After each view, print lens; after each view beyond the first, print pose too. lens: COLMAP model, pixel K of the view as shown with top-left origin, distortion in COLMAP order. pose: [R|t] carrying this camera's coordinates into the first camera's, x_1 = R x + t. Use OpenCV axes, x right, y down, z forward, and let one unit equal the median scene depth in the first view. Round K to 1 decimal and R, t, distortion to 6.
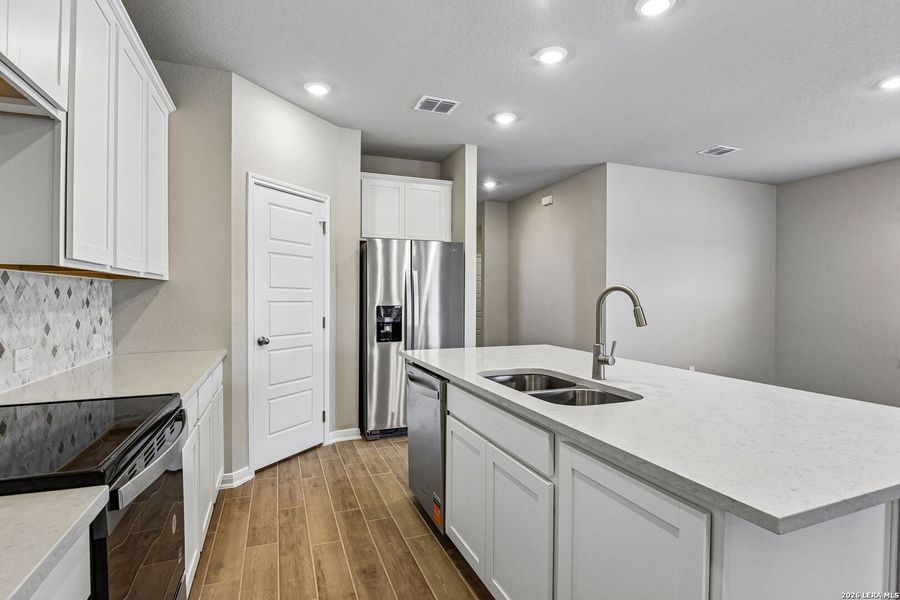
lens RADIAL K [[457.9, 0, 450.7], [0, 457.9, 297.6], [0, 0, 1]] dist [-0.004631, -0.004643]
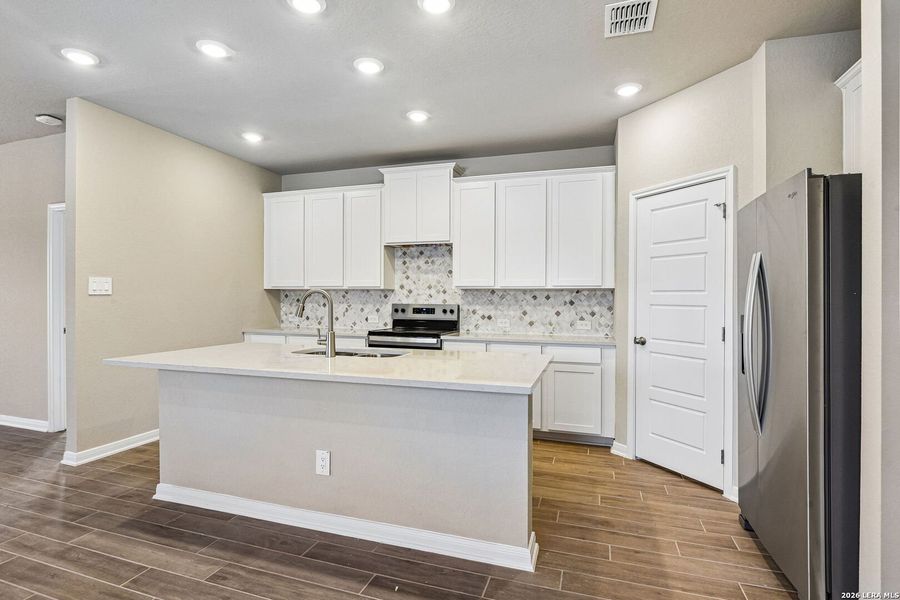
lens RADIAL K [[457.9, 0, 455.7], [0, 457.9, 301.1], [0, 0, 1]] dist [-0.004631, -0.004643]
pose [[-0.615706, -0.004197, -0.787965, 0.663951], [-0.012040, 0.999919, 0.004082, 0.001525], [0.787884, 0.012001, -0.615706, 1.225877]]
